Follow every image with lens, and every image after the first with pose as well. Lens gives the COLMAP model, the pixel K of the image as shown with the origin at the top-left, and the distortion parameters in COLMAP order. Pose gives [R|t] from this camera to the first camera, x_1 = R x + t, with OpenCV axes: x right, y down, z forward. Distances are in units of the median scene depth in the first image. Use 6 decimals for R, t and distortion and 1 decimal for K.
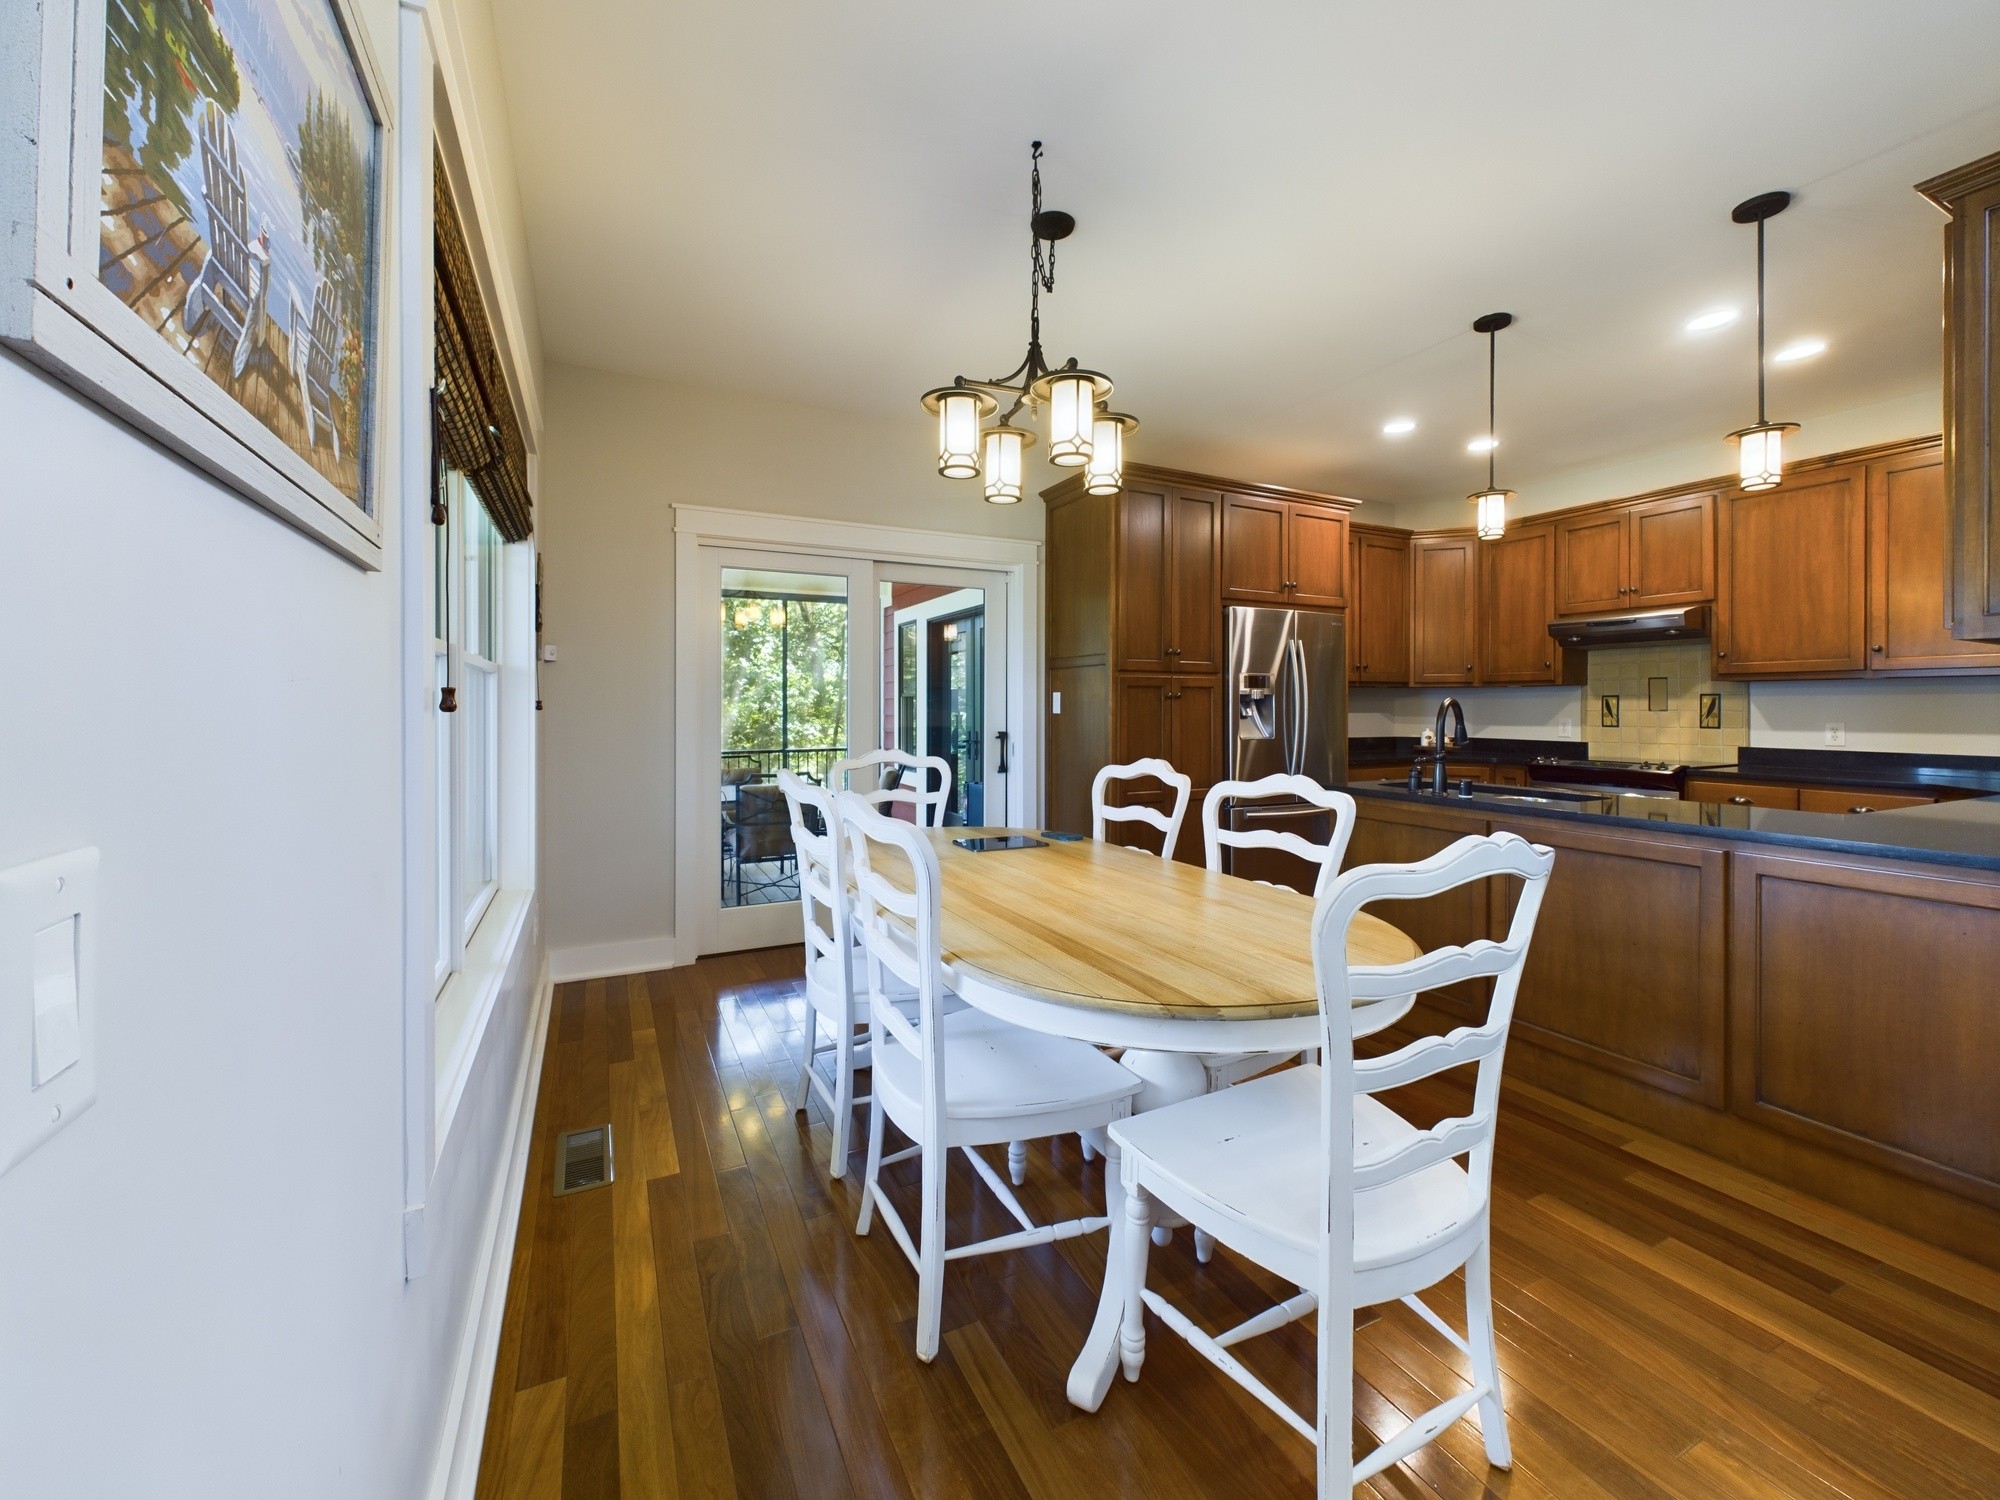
lens RADIAL K [[815.6, 0, 1001.2], [0, 815.6, 700.8], [0, 0, 1]] dist [-0.000854, -0.000290]
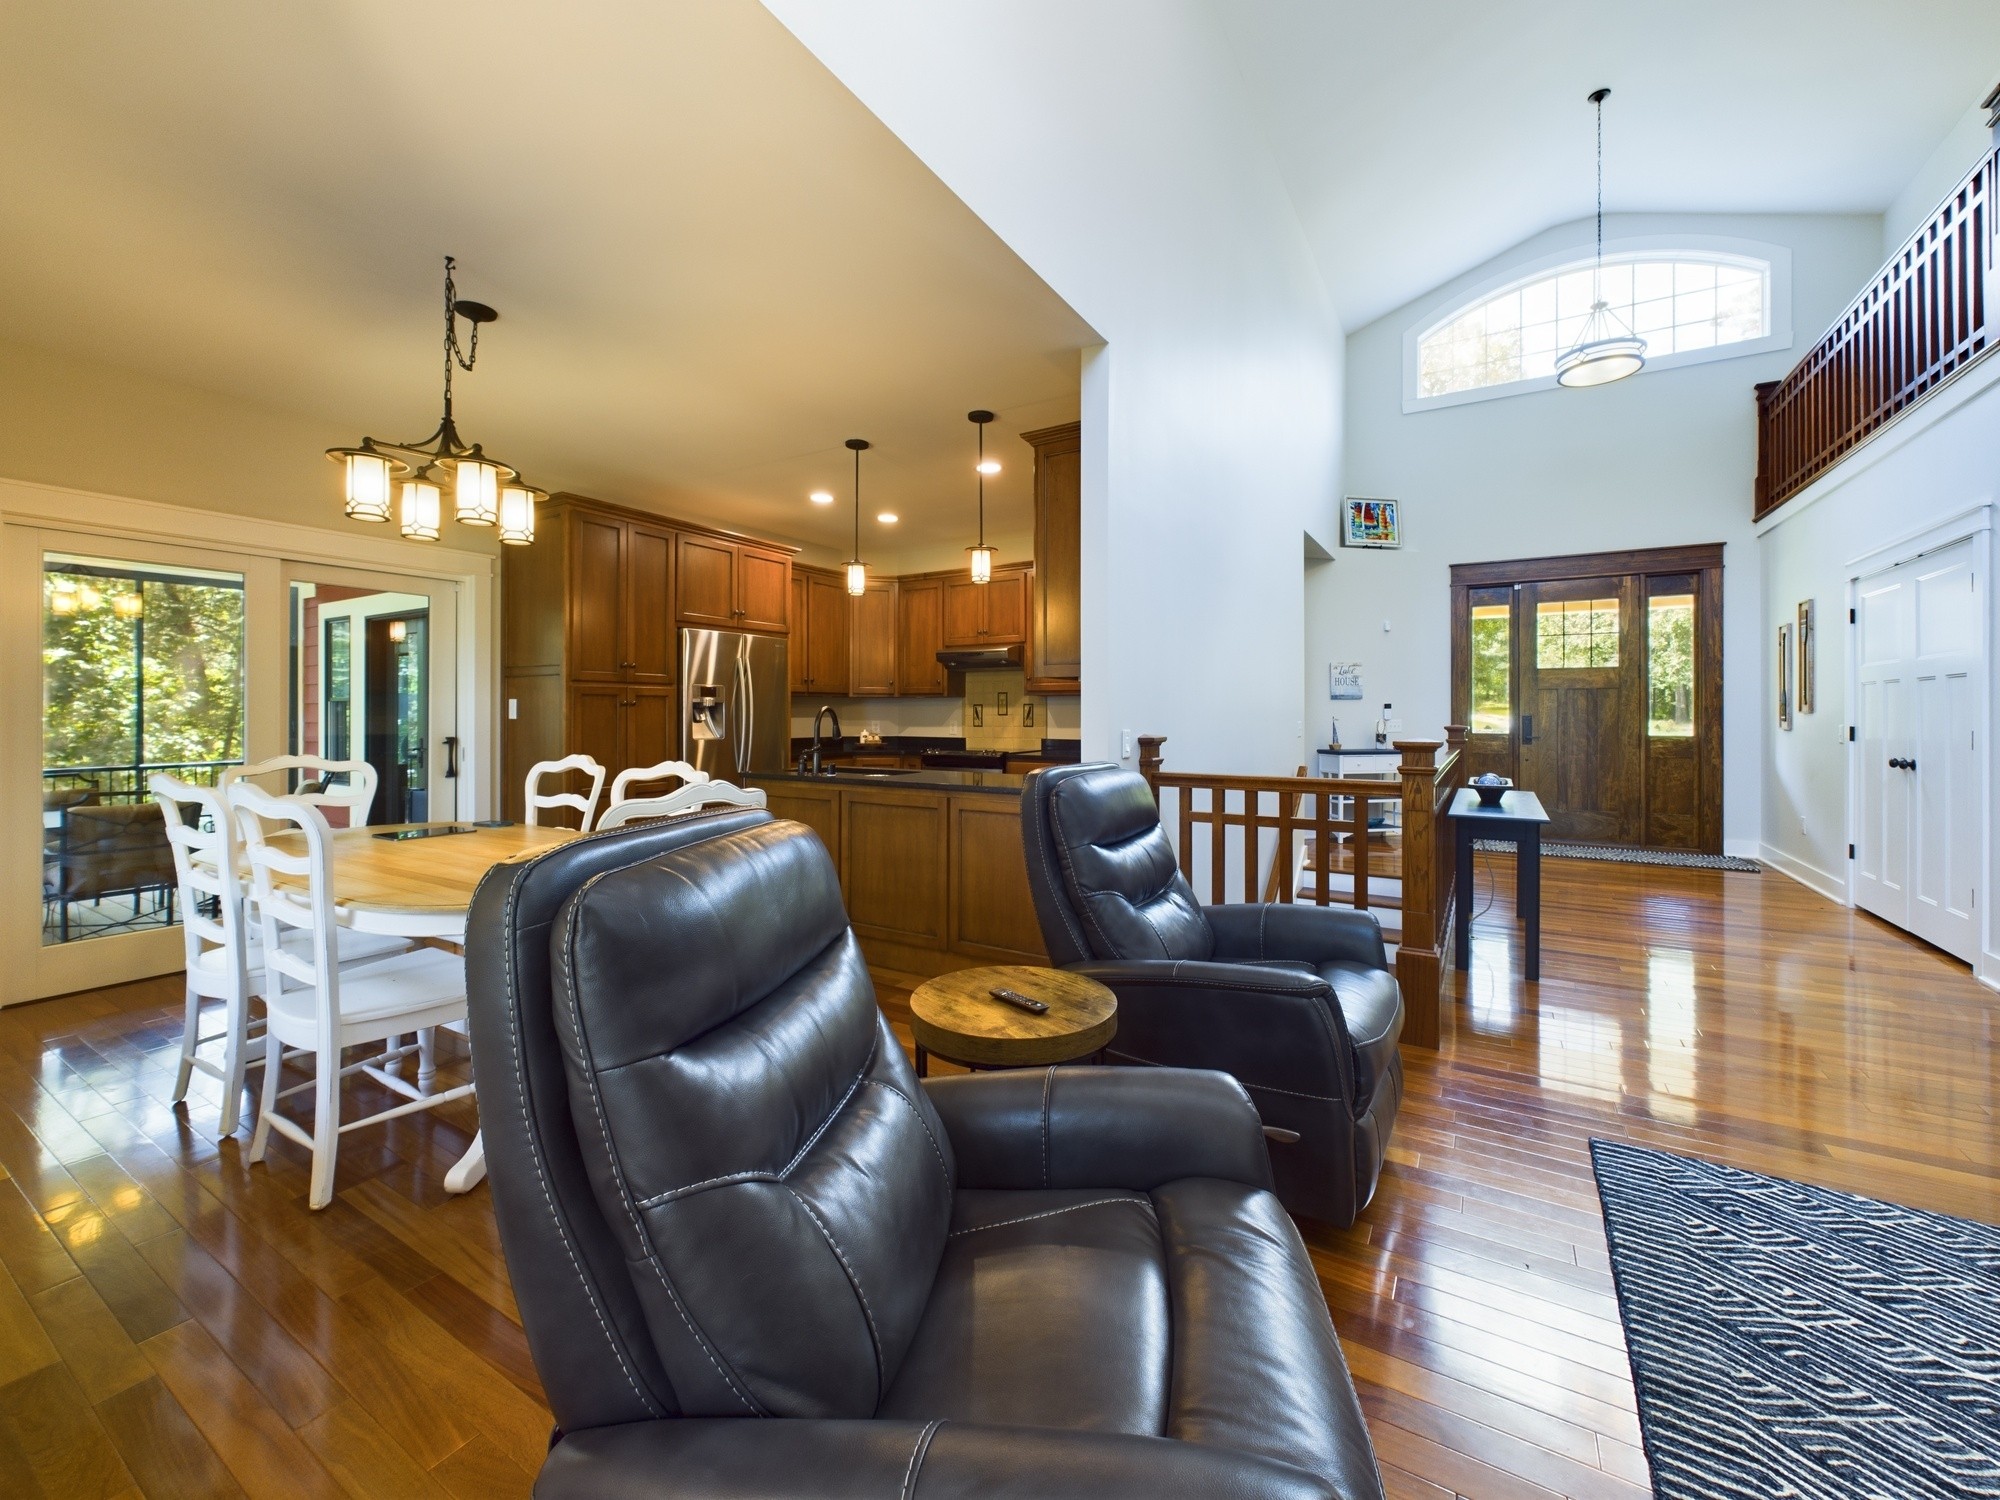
lens RADIAL K [[791.6, 0, 1005.7], [0, 791.6, 709.5], [0, 0, 1]] dist [0.001937, 0.000031]
pose [[0.838710, 0.001624, 0.544575, 0.048246], [-0.003625, 0.999990, 0.002601, -0.001999], [-0.544566, -0.004155, 0.838708, -0.234345]]
